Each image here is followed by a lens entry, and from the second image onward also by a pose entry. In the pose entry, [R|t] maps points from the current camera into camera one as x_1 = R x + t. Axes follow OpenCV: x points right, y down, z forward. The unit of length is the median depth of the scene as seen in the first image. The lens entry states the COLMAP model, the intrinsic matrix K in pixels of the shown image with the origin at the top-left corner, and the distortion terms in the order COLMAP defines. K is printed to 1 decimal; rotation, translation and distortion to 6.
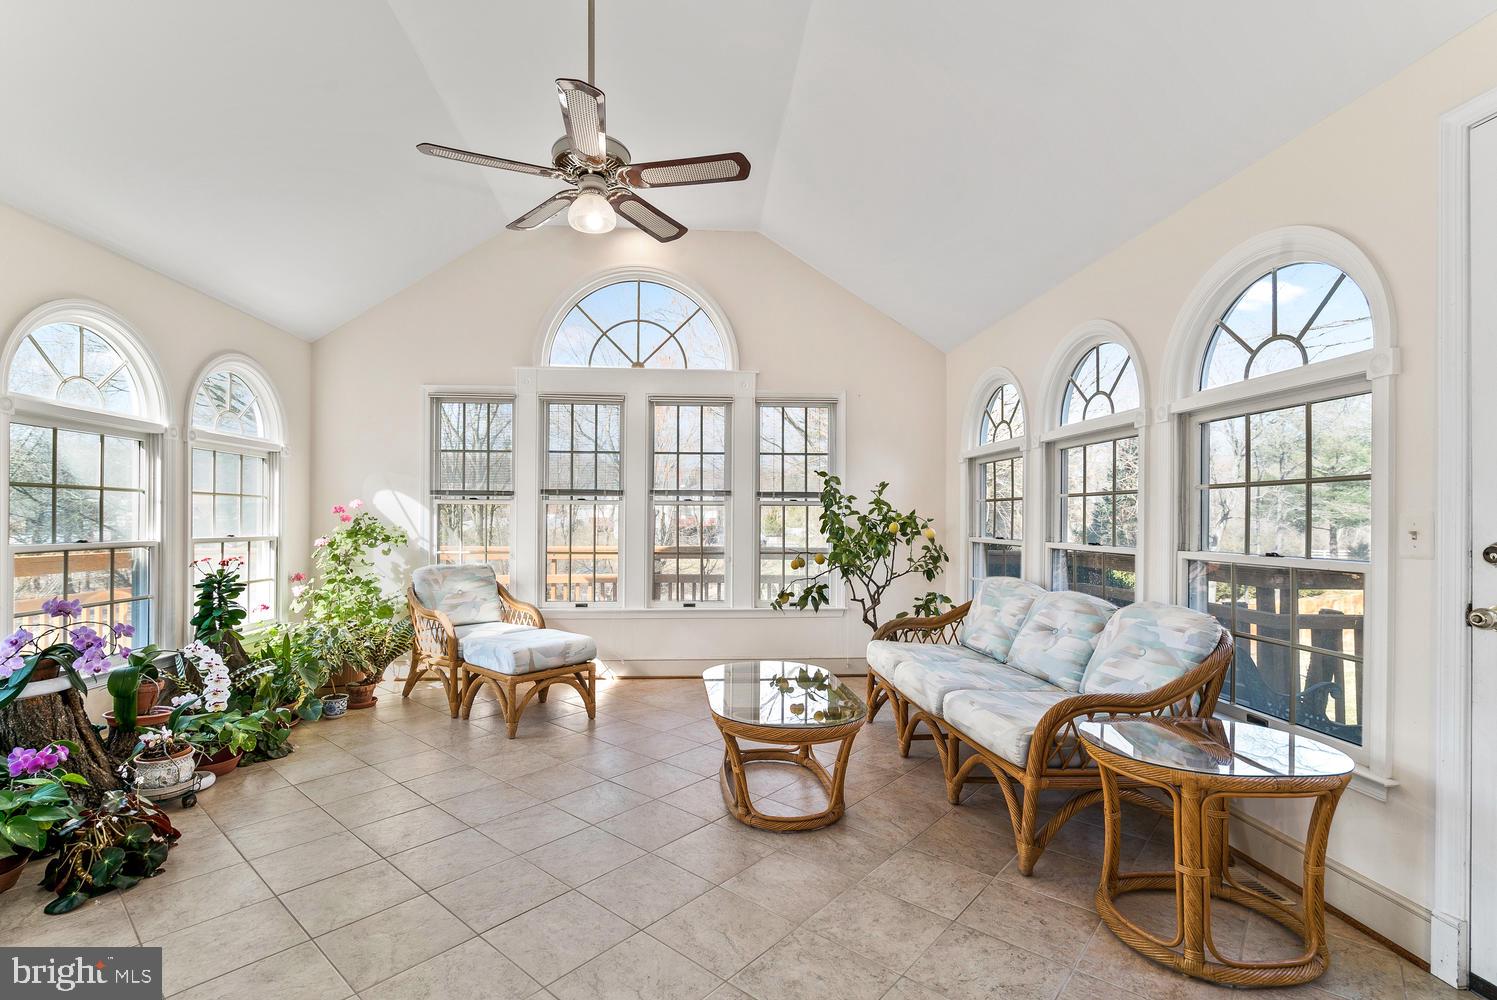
lens RADIAL K [[665.1, 0, 748.3], [0, 665.1, 512.7], [0, 0, 1]] dist [-0.003089, -0.000294]
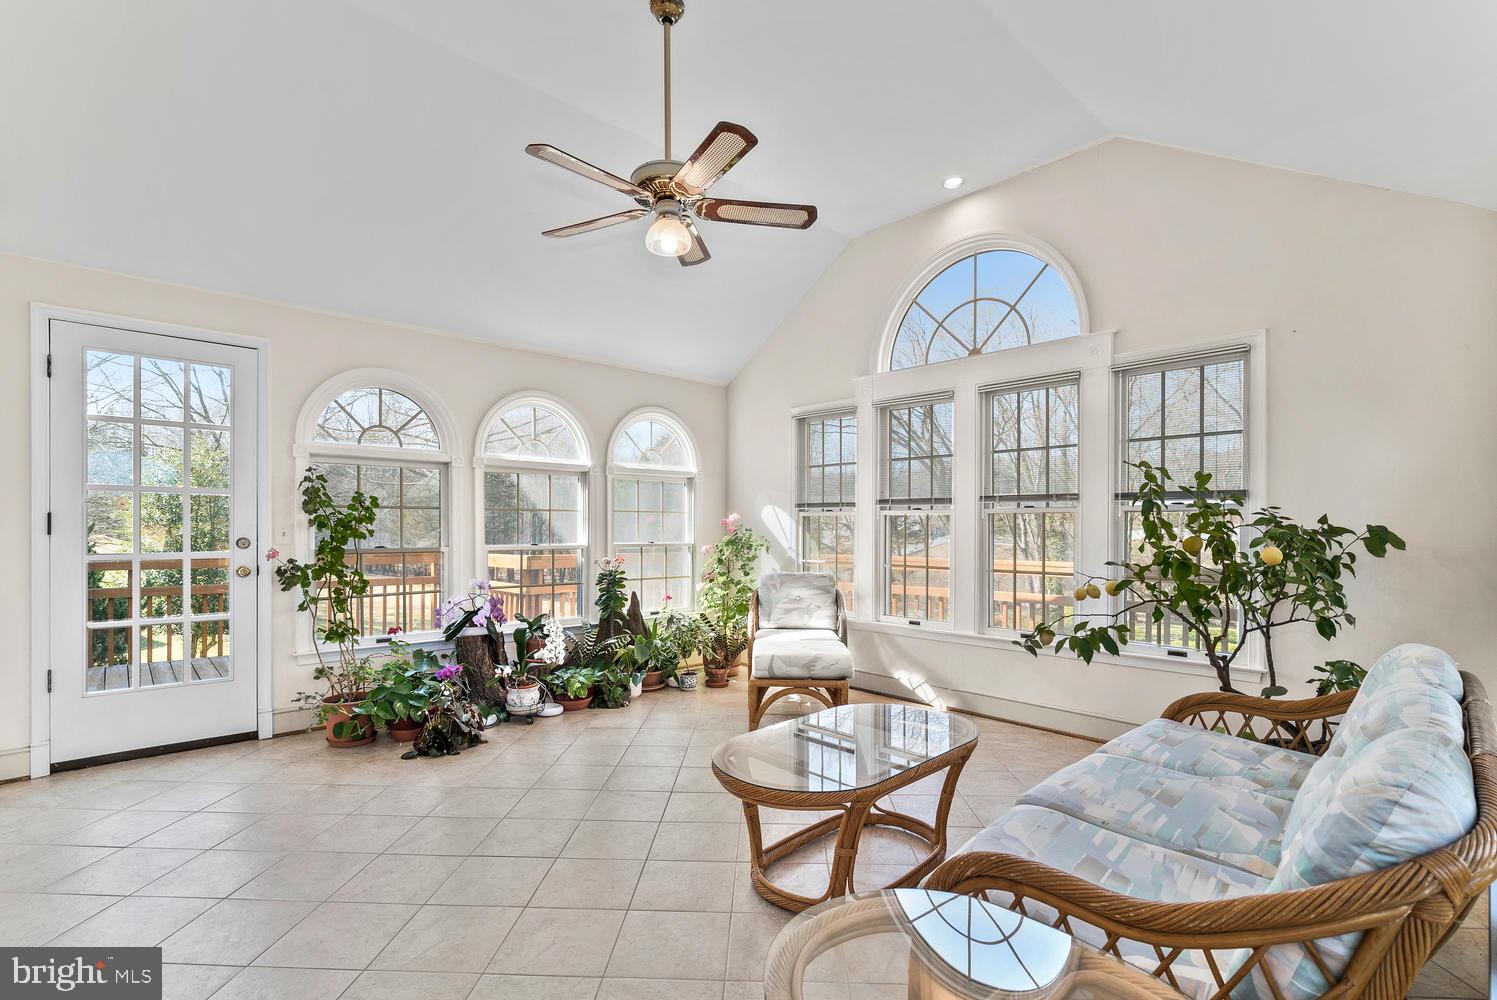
lens RADIAL K [[688.6, 0, 744.7], [0, 688.6, 530.7], [0, 0, 1]] dist [-0.001828, -0.000036]
pose [[0.641398, 0.002160, -0.767206, 0.372571], [0.006395, 0.999946, 0.008162, 0.000708], [0.767182, -0.010141, 0.641349, 0.221173]]
